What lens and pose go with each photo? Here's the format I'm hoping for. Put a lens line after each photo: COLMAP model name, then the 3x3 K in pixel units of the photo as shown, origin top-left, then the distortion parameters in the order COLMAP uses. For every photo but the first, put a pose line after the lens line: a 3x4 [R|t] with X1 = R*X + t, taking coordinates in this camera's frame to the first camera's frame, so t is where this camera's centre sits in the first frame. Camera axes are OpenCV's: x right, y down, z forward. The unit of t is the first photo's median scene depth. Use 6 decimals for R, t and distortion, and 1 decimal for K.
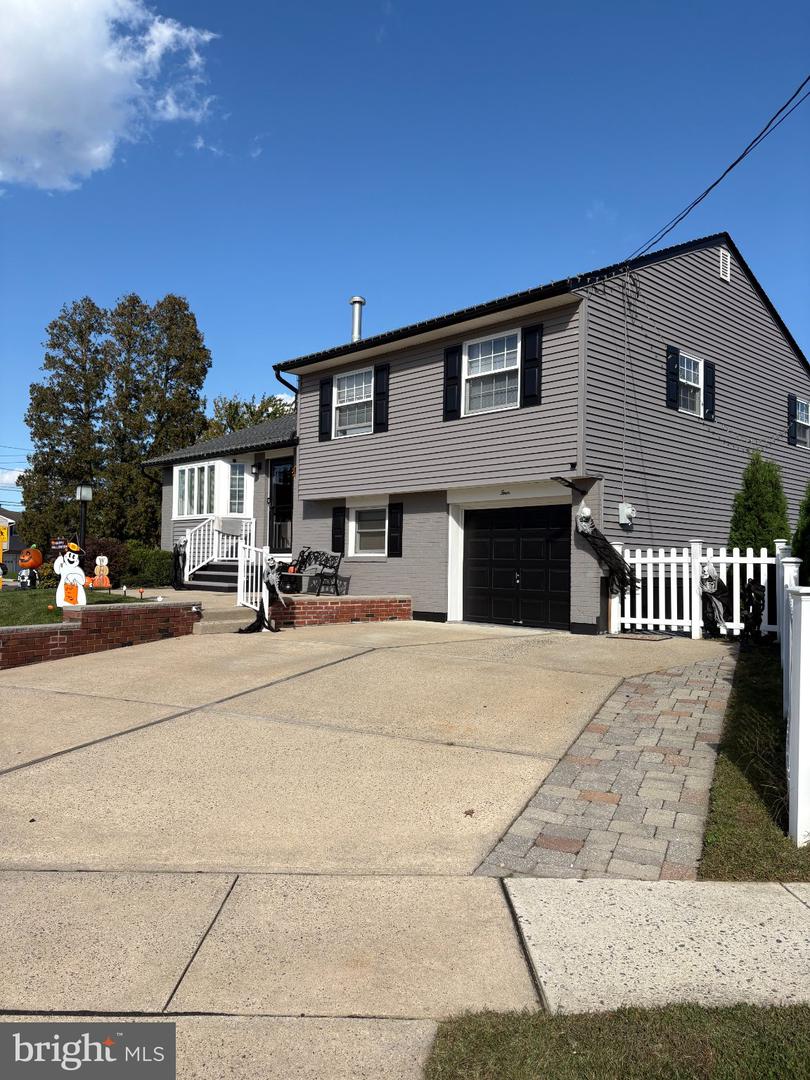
lens RADIAL K [[815.1, 0, 393.4], [0, 815.1, 545.6], [0, 0, 1]] dist [0.060275, -0.006720]
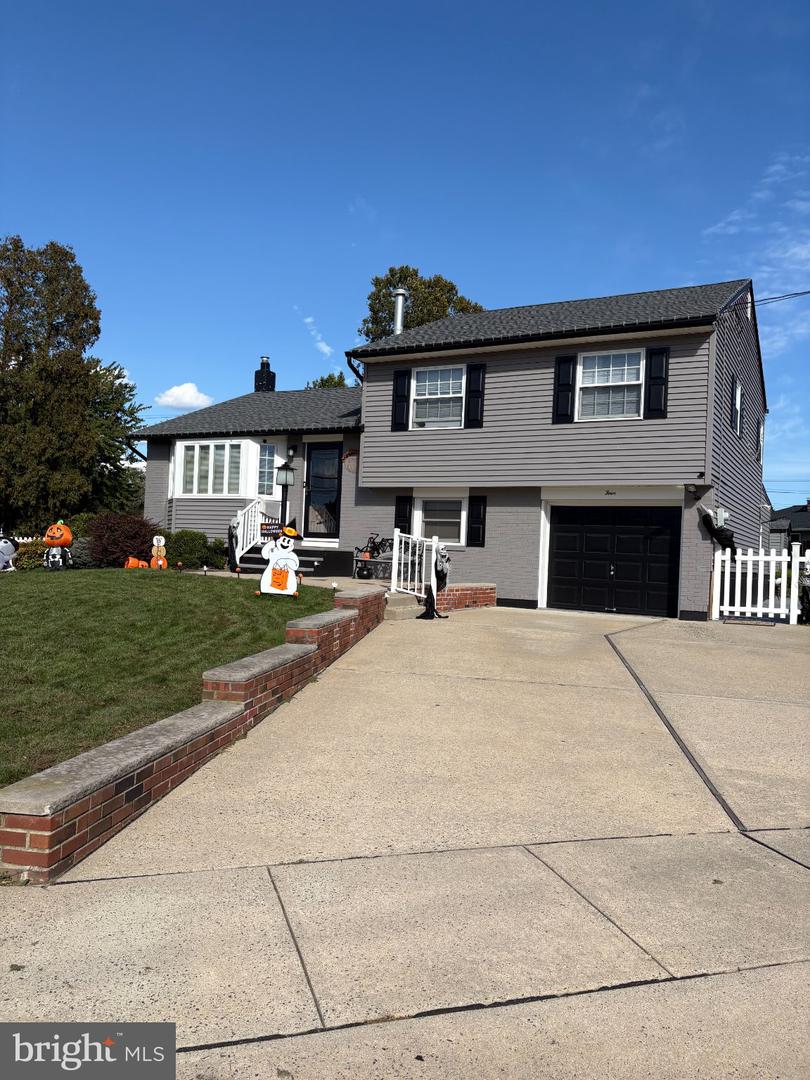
lens RADIAL K [[815.1, 0, 400.1], [0, 815.1, 537.9], [0, 0, 1]] dist [0.060275, -0.006720]
pose [[0.948903, 0.030688, 0.314073, -0.437288], [-0.034991, 0.999355, 0.008071, -0.002529], [-0.313623, -0.018648, 0.949364, 0.027206]]
